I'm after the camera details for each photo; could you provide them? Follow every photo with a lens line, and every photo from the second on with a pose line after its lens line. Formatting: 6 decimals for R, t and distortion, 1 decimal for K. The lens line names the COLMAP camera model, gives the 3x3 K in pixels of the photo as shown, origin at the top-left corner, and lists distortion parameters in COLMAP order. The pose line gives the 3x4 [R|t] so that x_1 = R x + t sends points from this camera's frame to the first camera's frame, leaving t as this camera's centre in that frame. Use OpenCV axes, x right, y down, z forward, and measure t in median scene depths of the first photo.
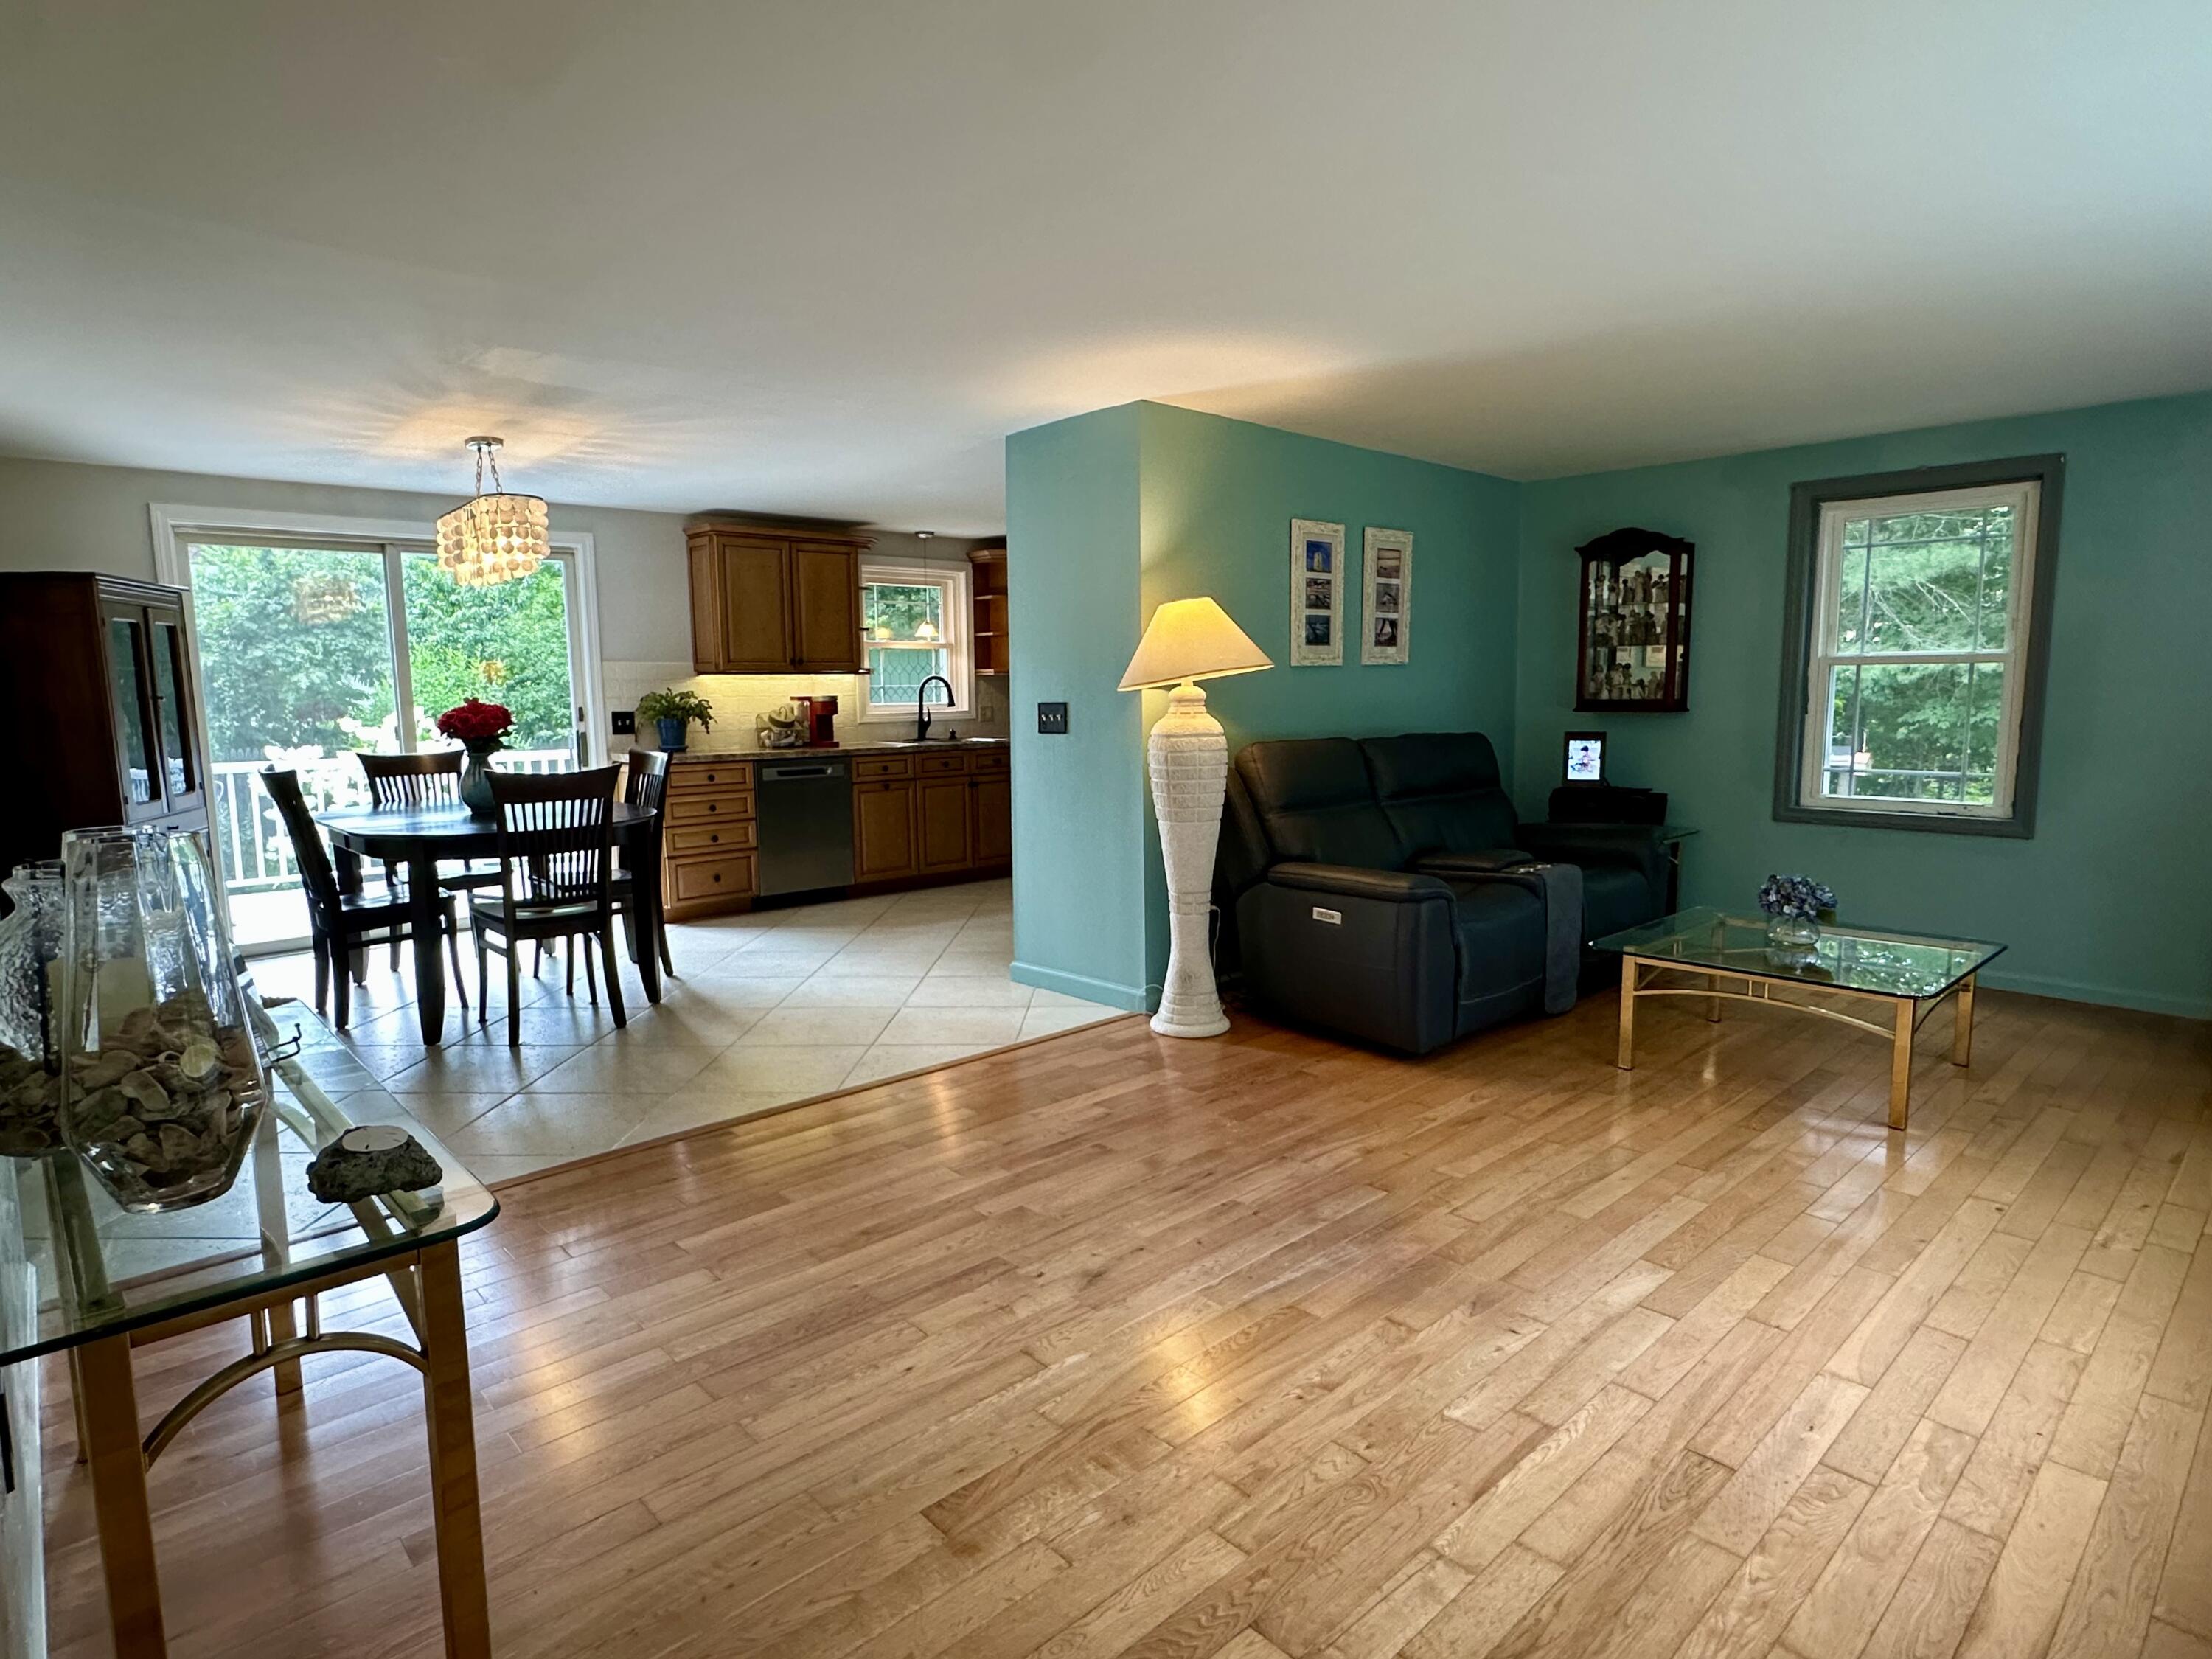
lens RADIAL K [[1197.4, 0, 1109.2], [0, 1197.4, 836.1], [0, 0, 1]] dist [0.006243, 0.000332]
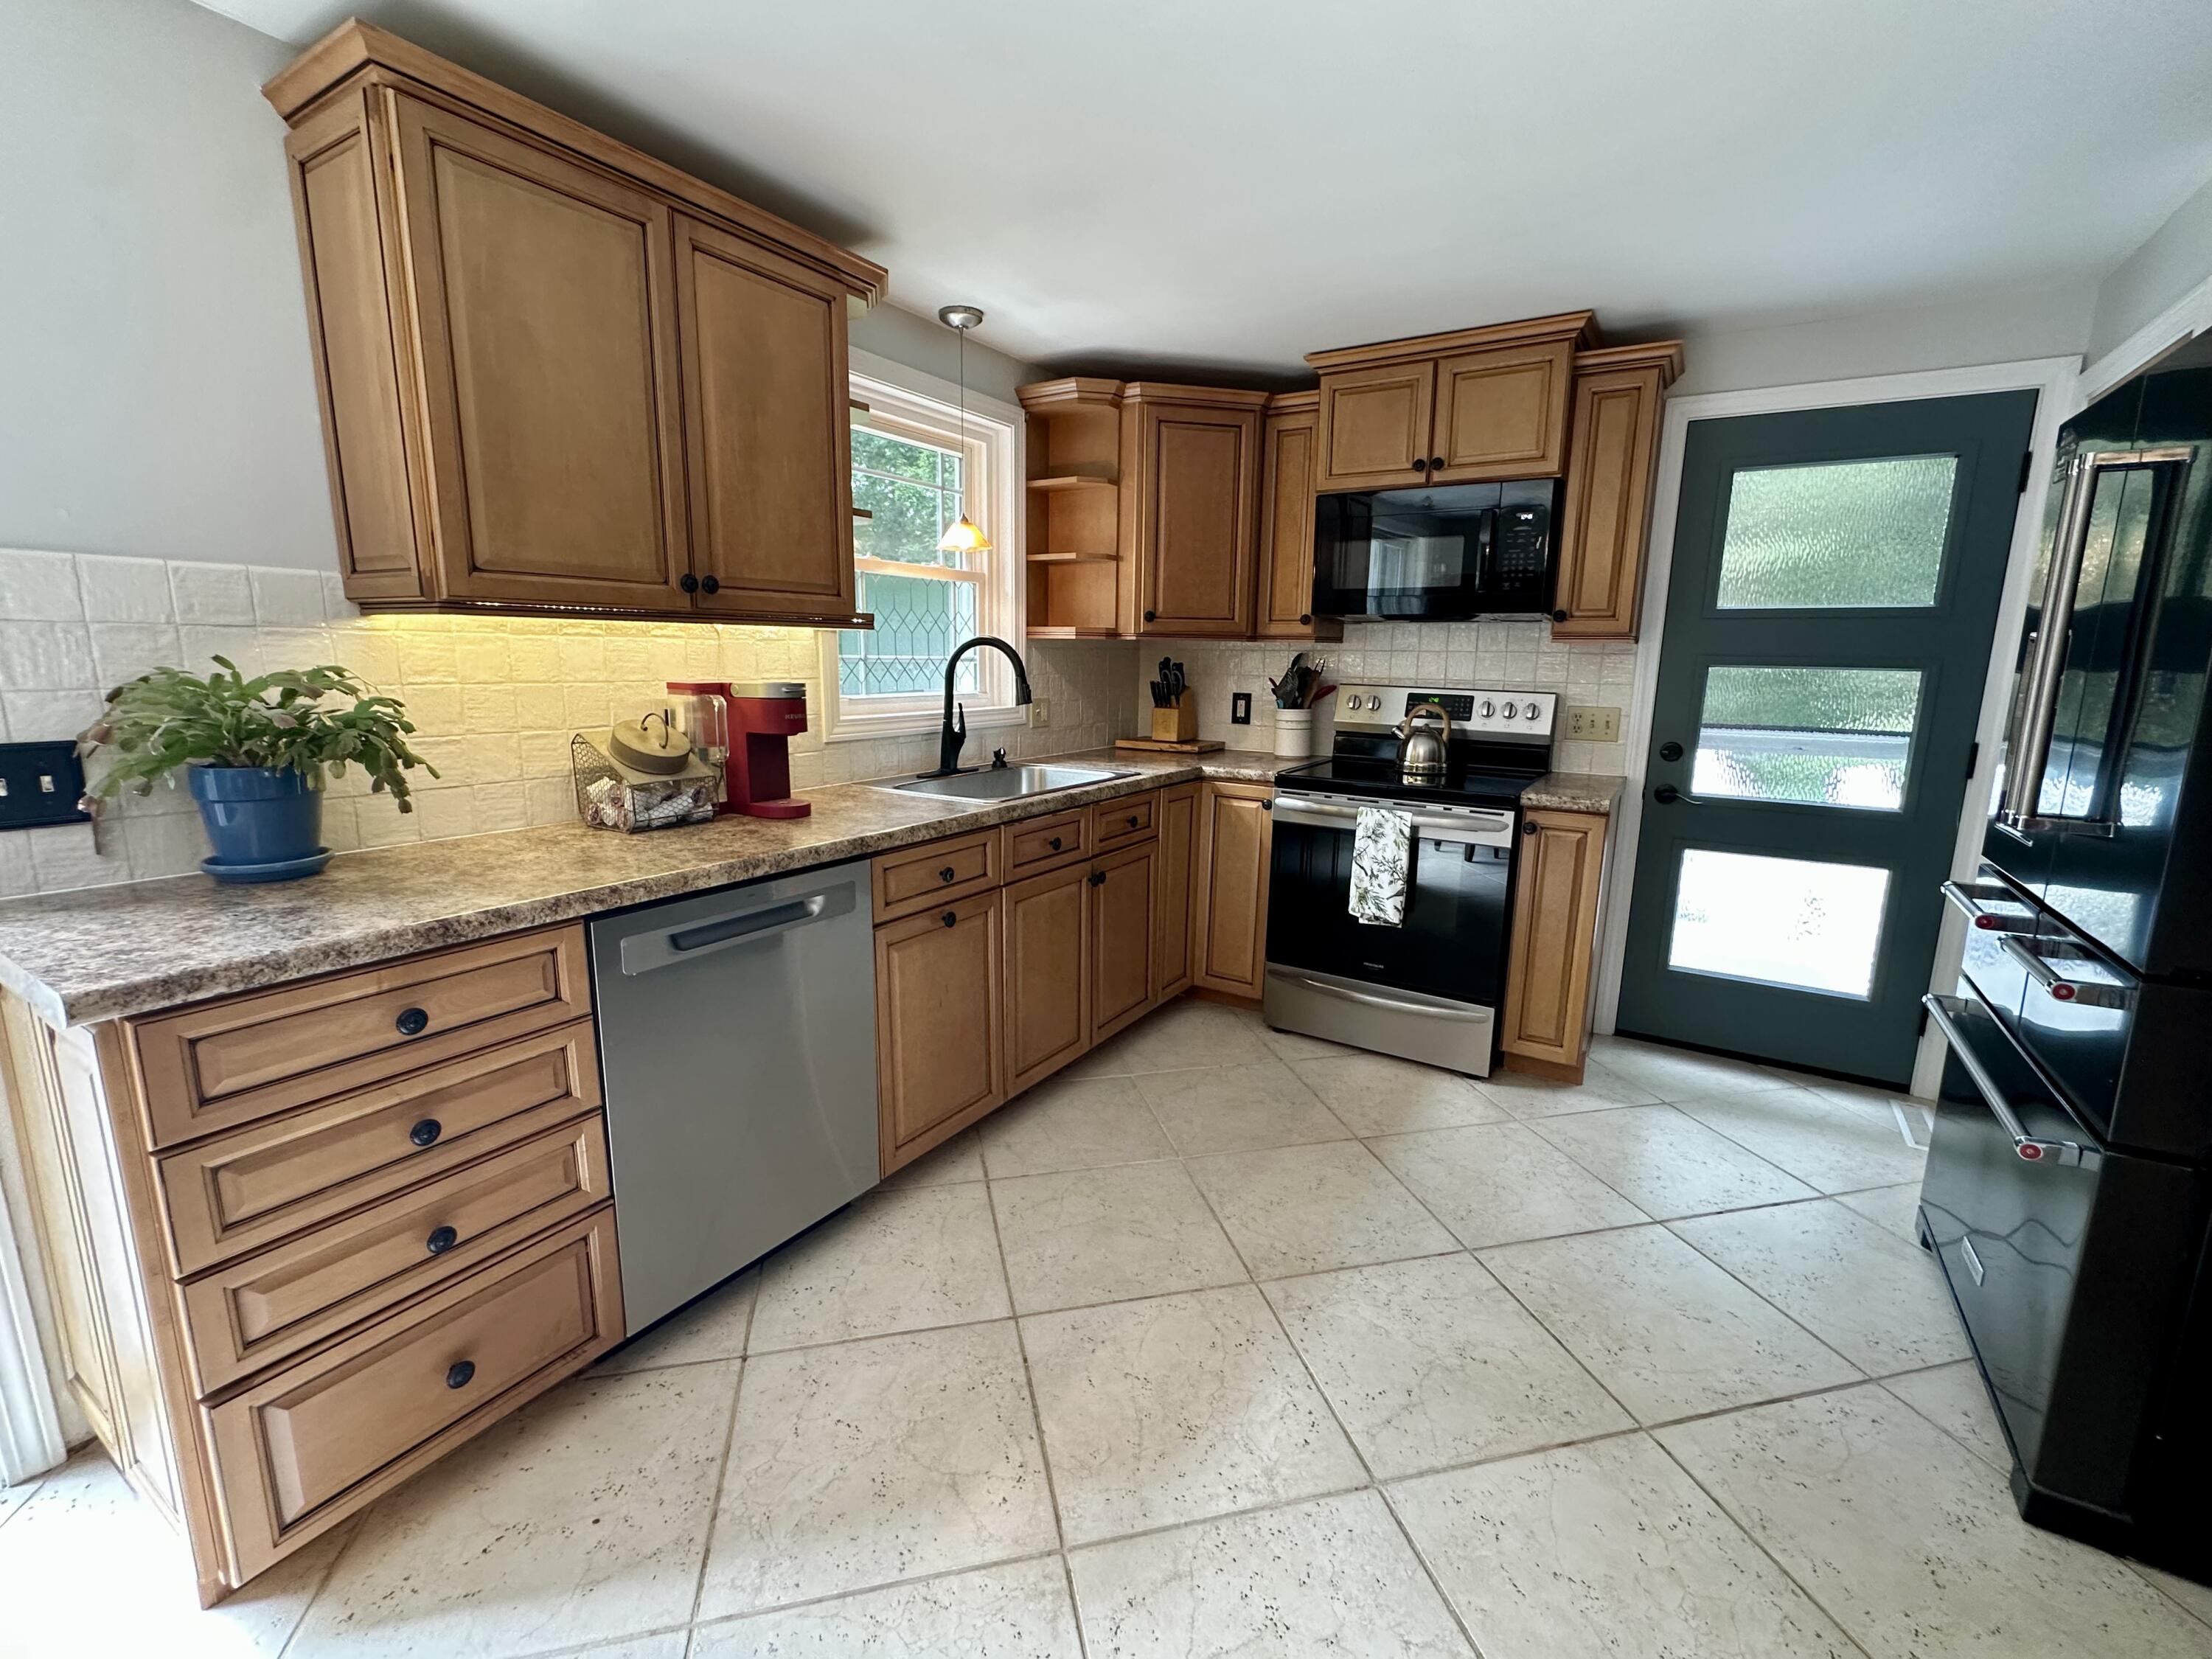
lens RADIAL K [[950.4, 0, 1117.9], [0, 950.4, 829.9], [0, 0, 1]] dist [-0.002981, -0.000528]
pose [[0.963317, -0.025222, 0.267179, -0.266222], [0.009122, 0.998076, 0.061330, -0.110291], [-0.268212, -0.056643, 0.961693, 0.850844]]
